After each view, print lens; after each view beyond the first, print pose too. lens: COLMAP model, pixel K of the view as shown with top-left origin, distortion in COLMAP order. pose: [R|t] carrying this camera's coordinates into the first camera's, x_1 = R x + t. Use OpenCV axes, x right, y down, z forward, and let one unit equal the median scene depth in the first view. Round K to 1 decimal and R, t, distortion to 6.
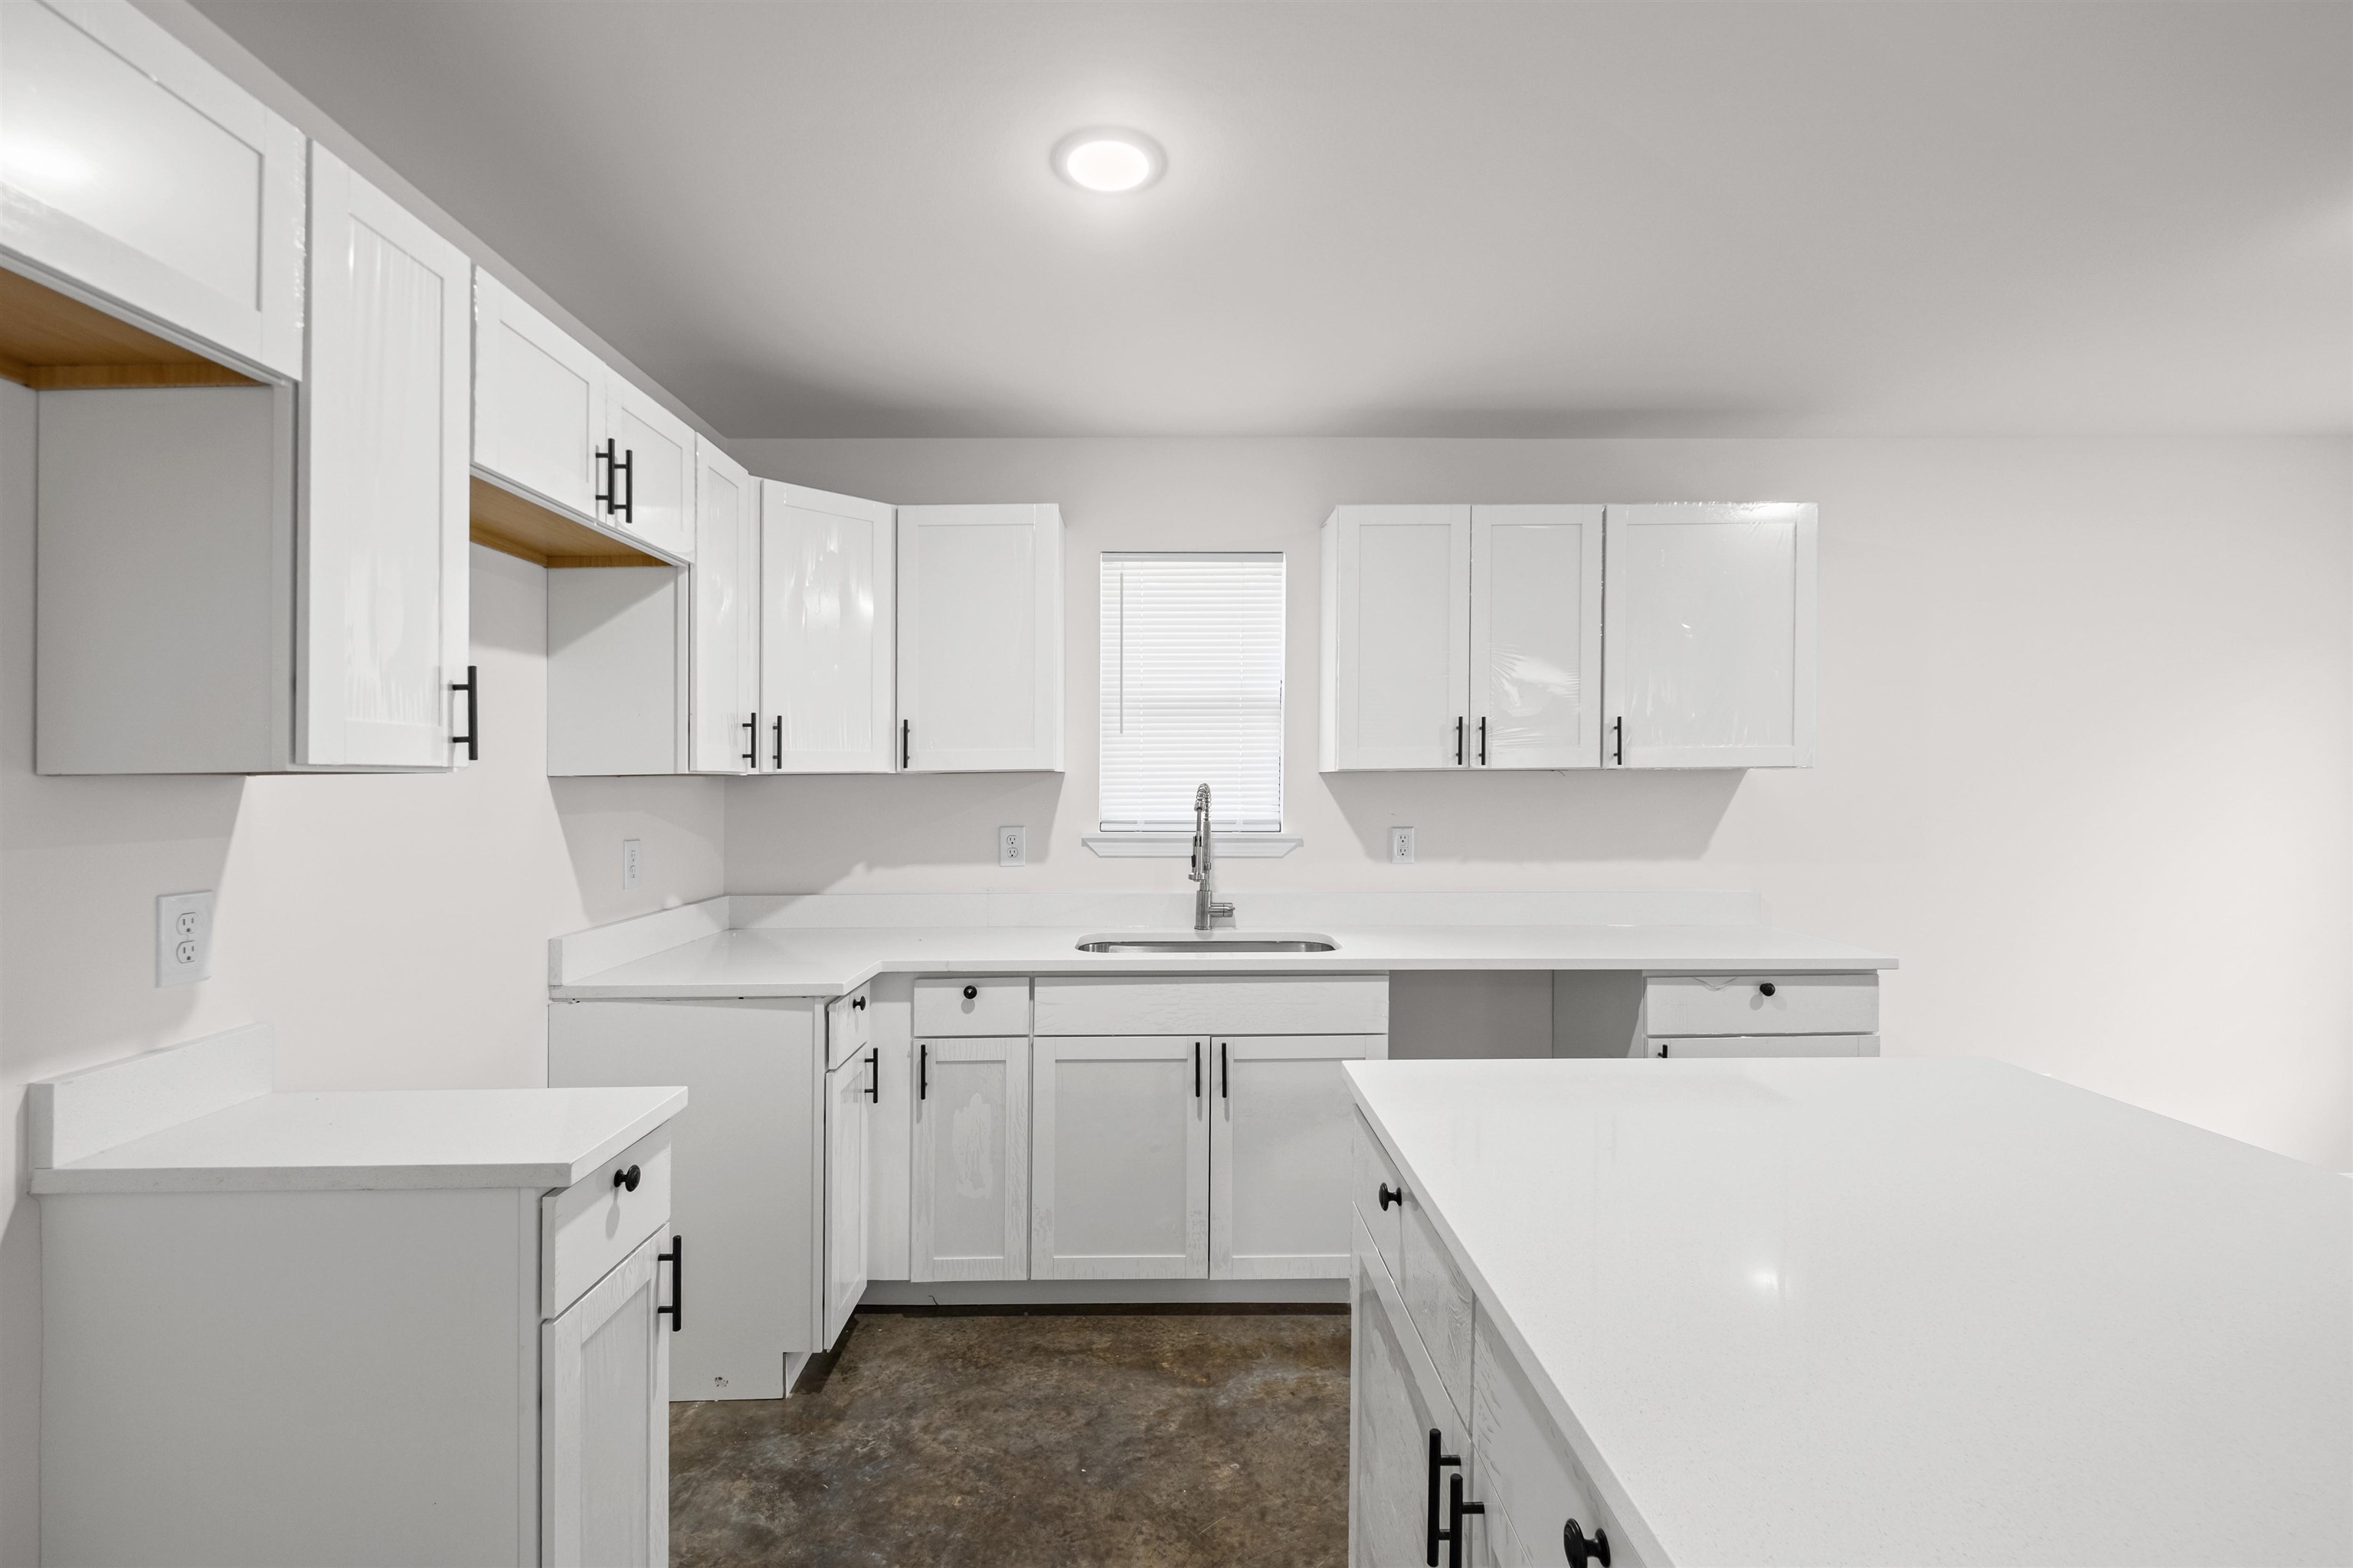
lens RADIAL K [[1040.5, 0, 1173.9], [0, 1040.5, 775.2], [0, 0, 1]] dist [0.001376, -0.001086]
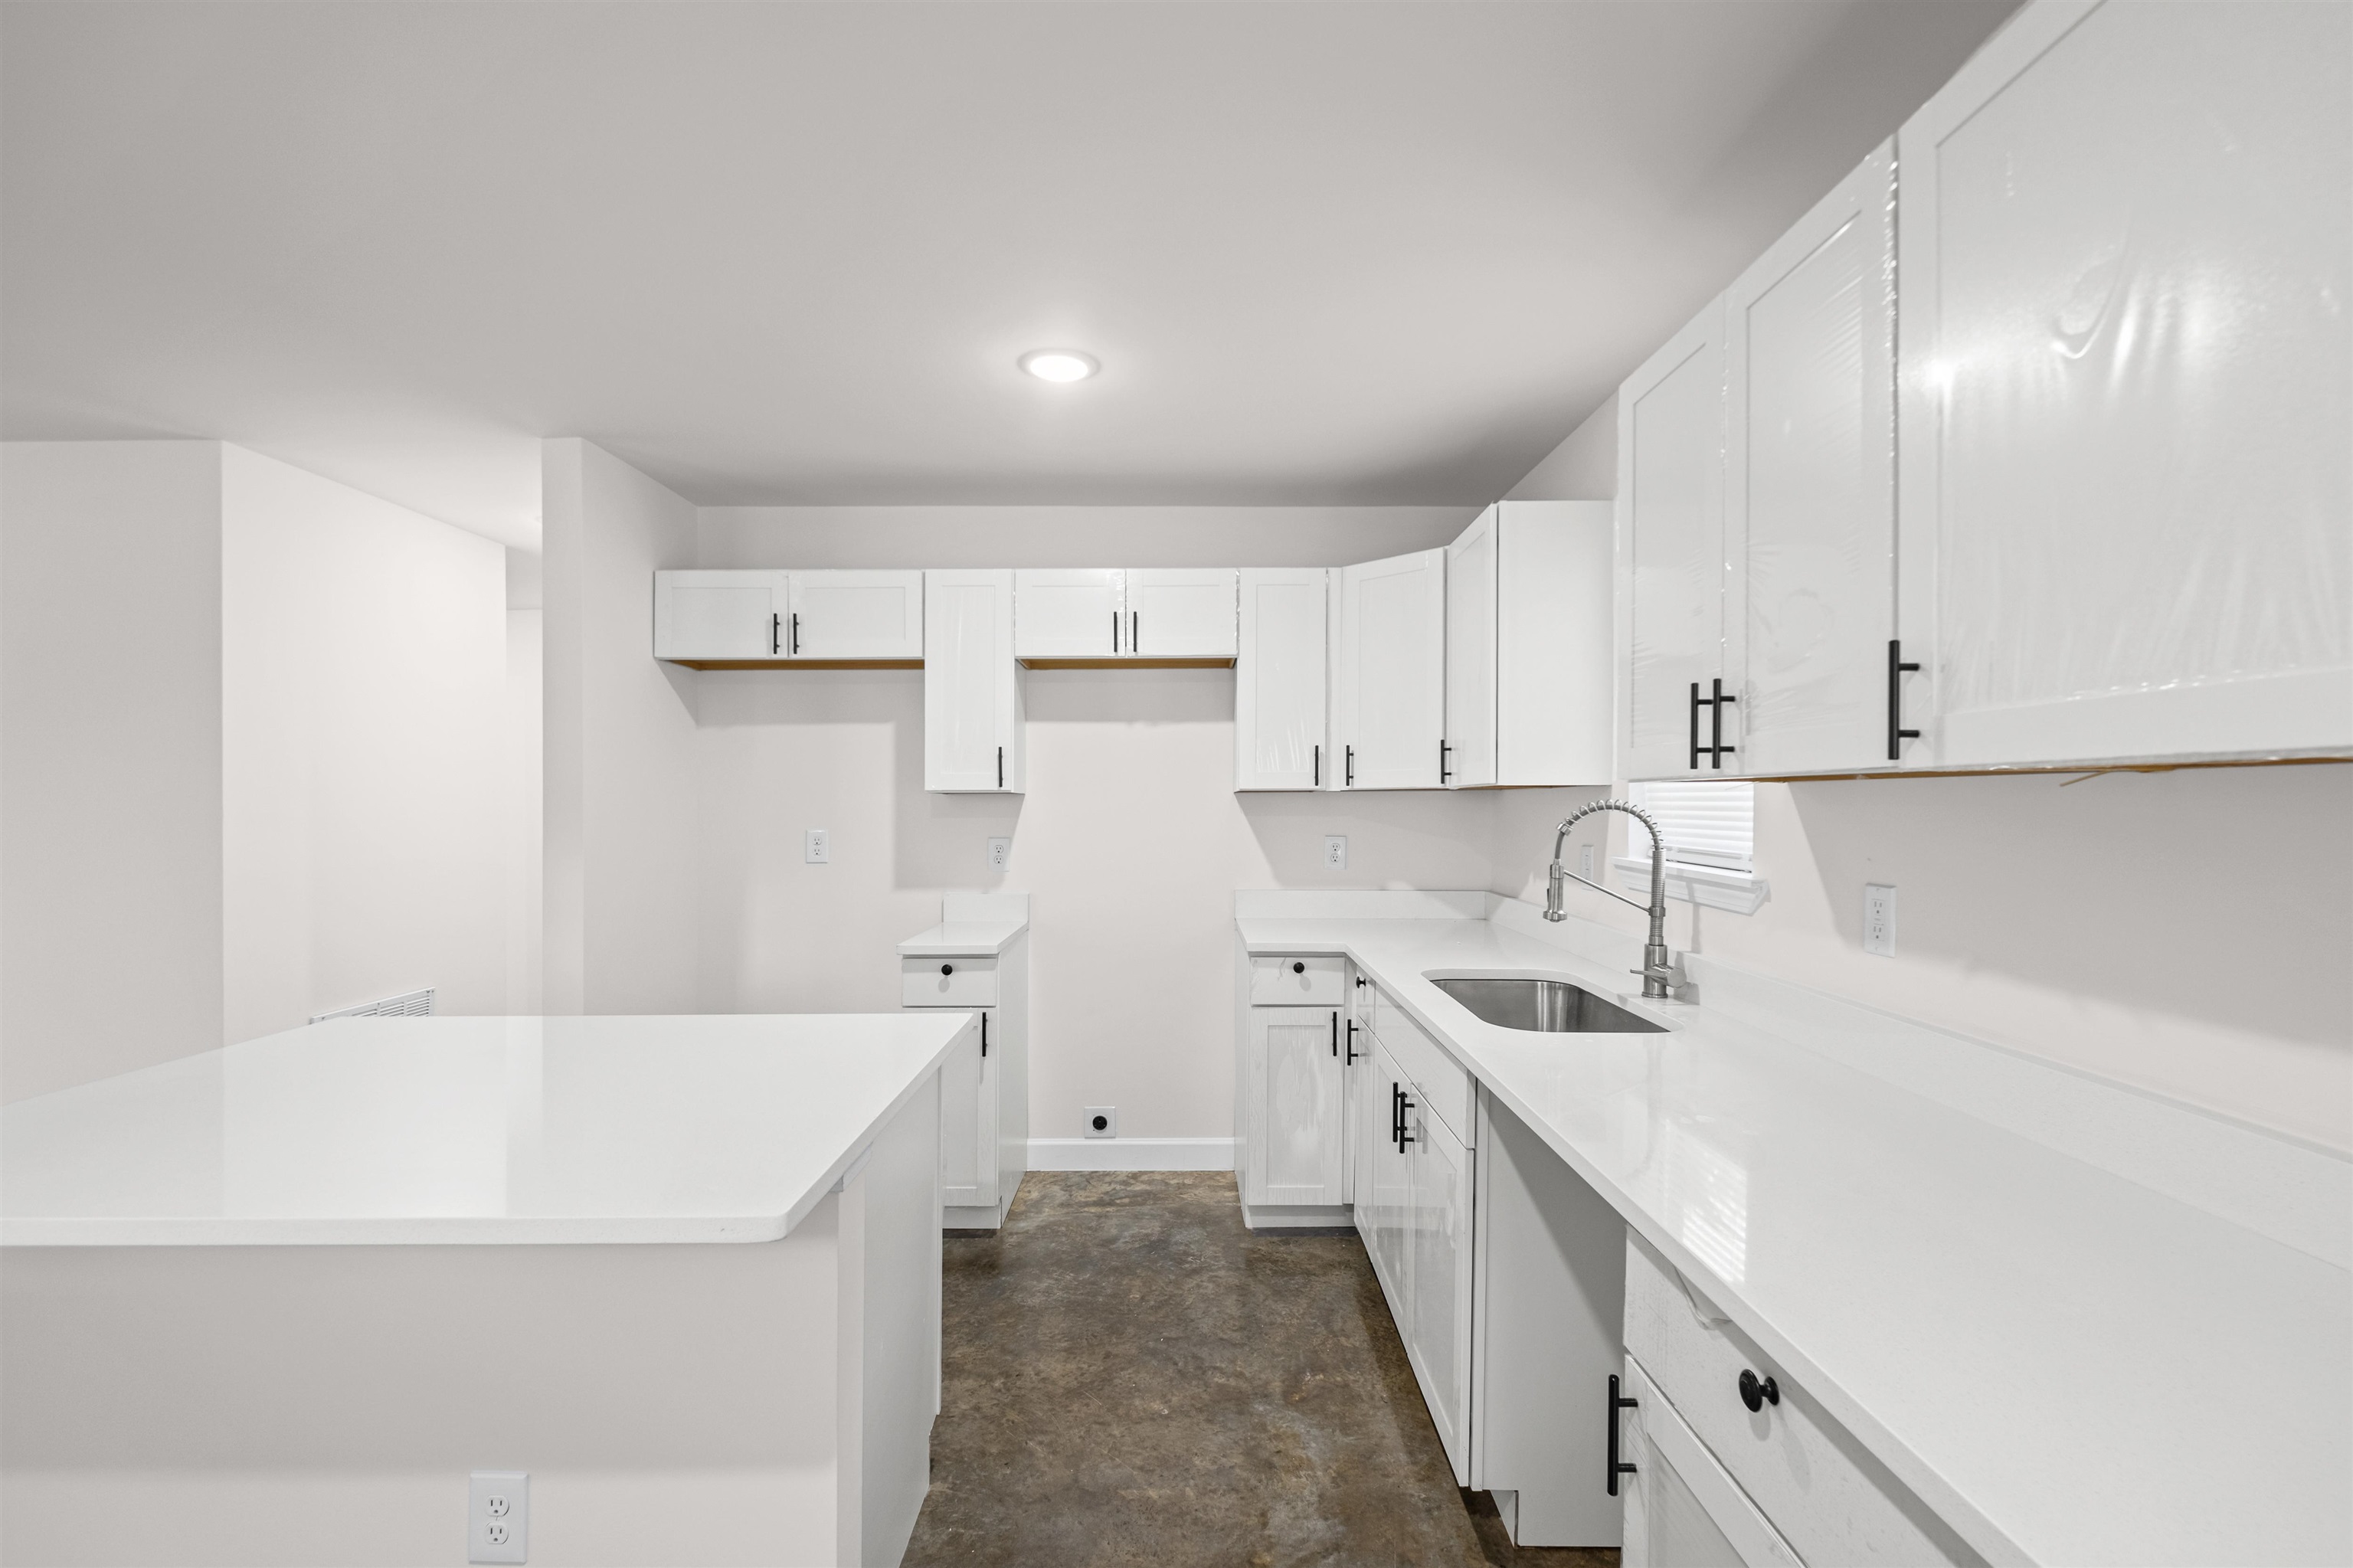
lens RADIAL K [[1040.5, 0, 1188.7], [0, 1040.5, 777.4], [0, 0, 1]] dist [0.001376, -0.001086]
pose [[-0.008601, -0.015356, -0.999845, 0.834257], [0.007155, 0.999856, -0.015418, 0.001667], [0.999937, -0.007287, -0.008490, 0.733561]]
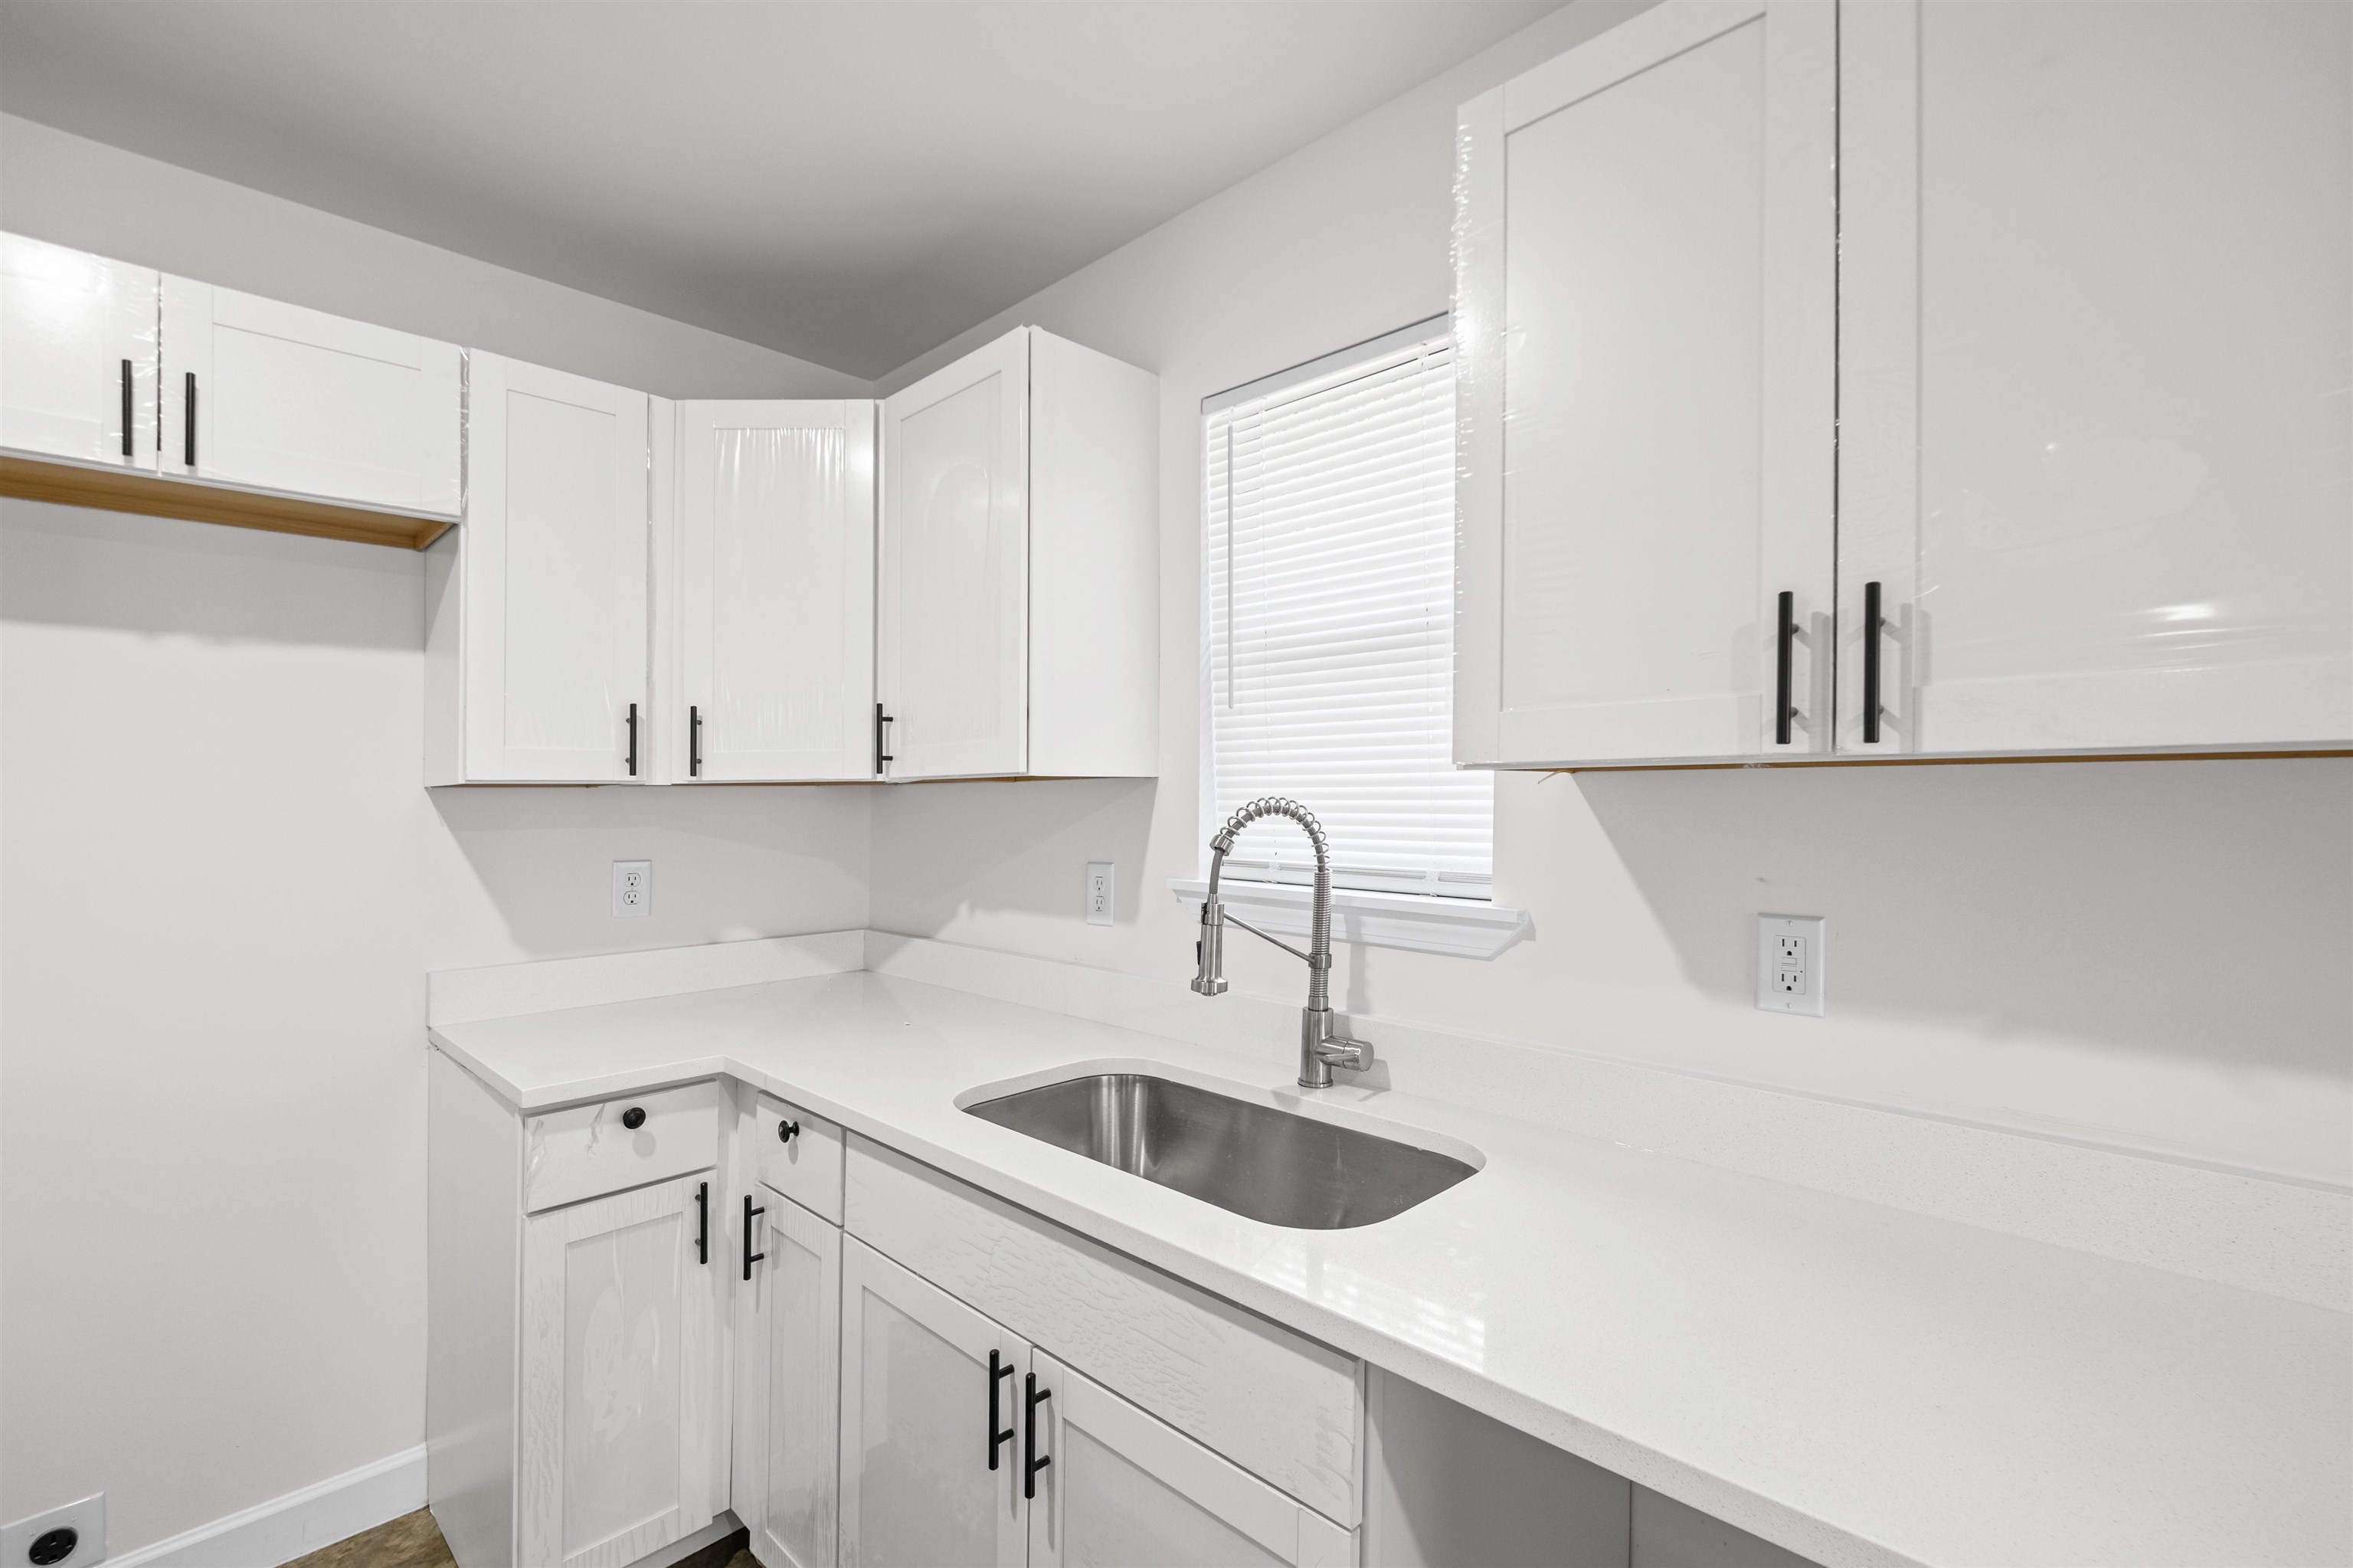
lens RADIAL K [[1040.5, 0, 1180.4], [0, 1040.5, 786.8], [0, 0, 1]] dist [0.001376, -0.001086]
pose [[0.706455, -0.002358, -0.707754, 0.368800], [0.005286, 0.999984, 0.001945, 0.001751], [0.707738, -0.005115, 0.706456, 0.646183]]
